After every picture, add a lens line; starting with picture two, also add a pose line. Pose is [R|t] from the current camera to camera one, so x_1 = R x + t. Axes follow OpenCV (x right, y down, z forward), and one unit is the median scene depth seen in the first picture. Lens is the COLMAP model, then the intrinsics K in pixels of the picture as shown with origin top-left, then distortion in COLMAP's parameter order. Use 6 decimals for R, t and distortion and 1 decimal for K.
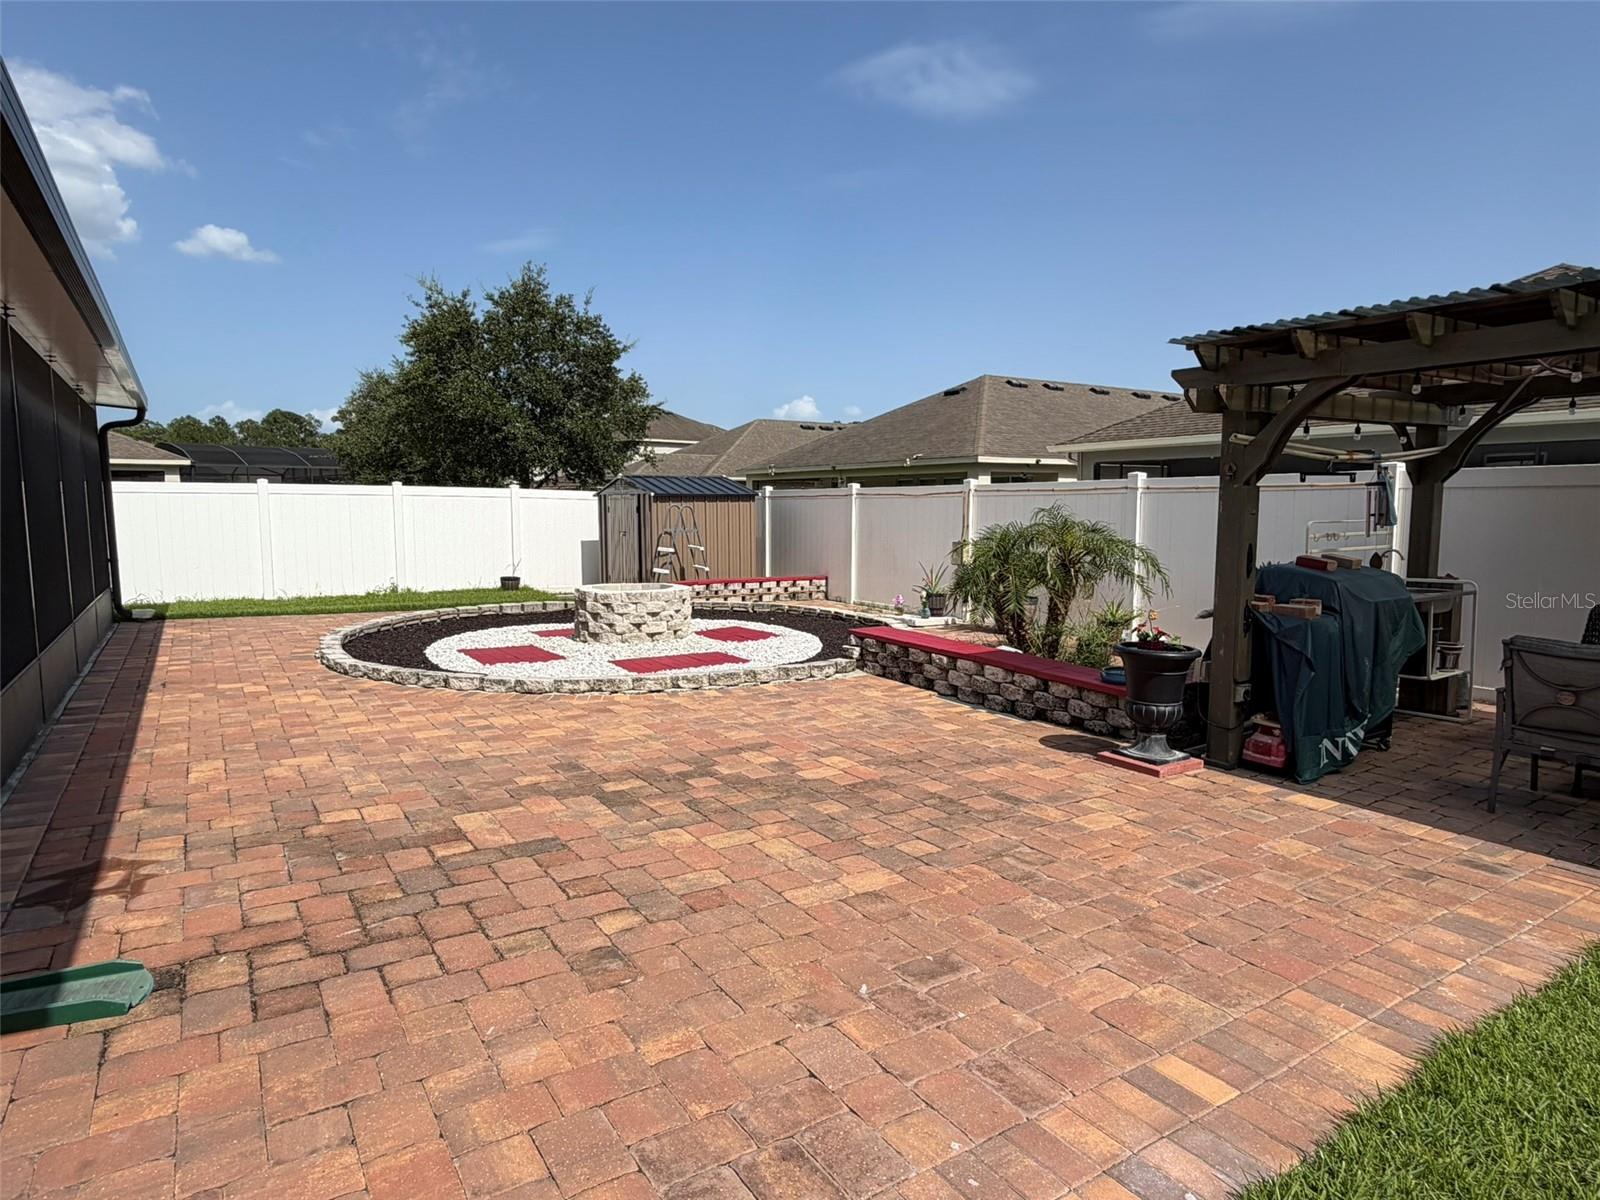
lens RADIAL K [[922.6, 0, 798.6], [0, 922.6, 597.8], [0, 0, 1]] dist [-0.002339, 0.001773]
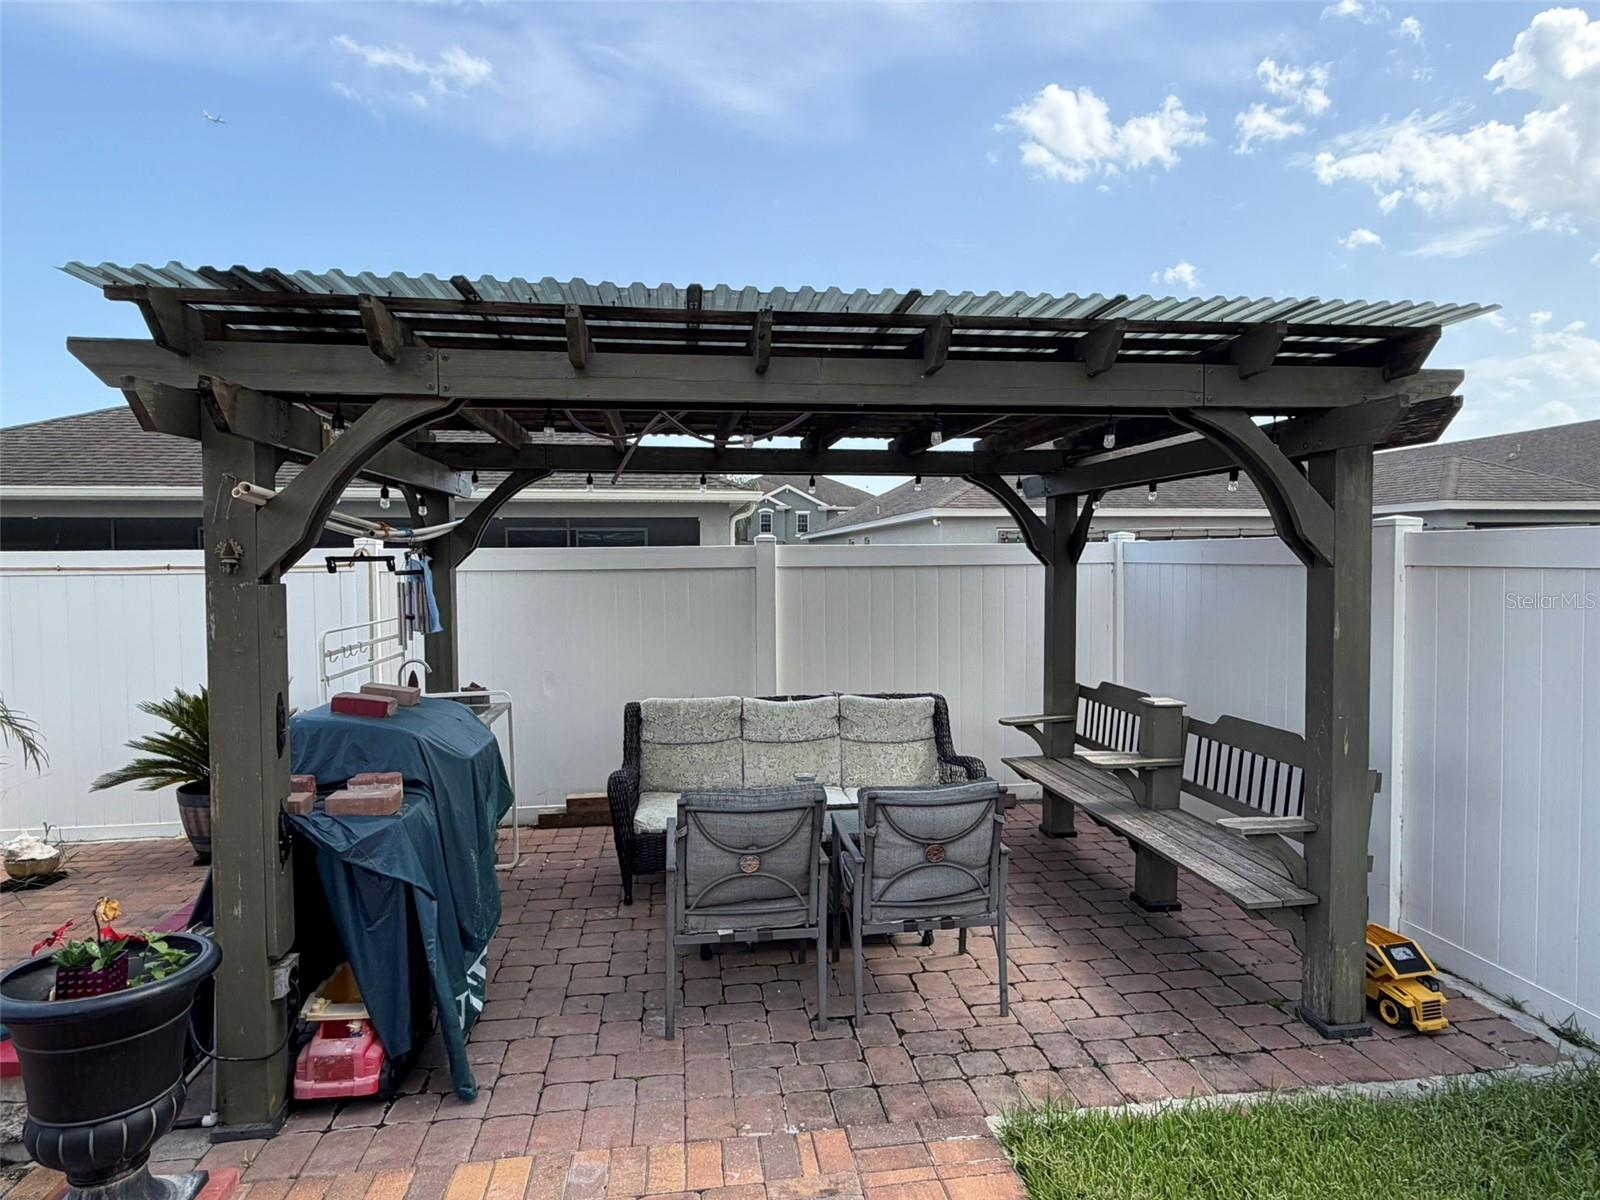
lens RADIAL K [[922.6, 0, 797.6], [0, 922.6, 597.4], [0, 0, 1]] dist [-0.002339, 0.001773]
pose [[0.423622, -0.034149, 0.905195, 0.139492], [0.100243, 0.994919, -0.009379, -0.078128], [-0.900276, 0.094713, 0.424892, 0.501987]]
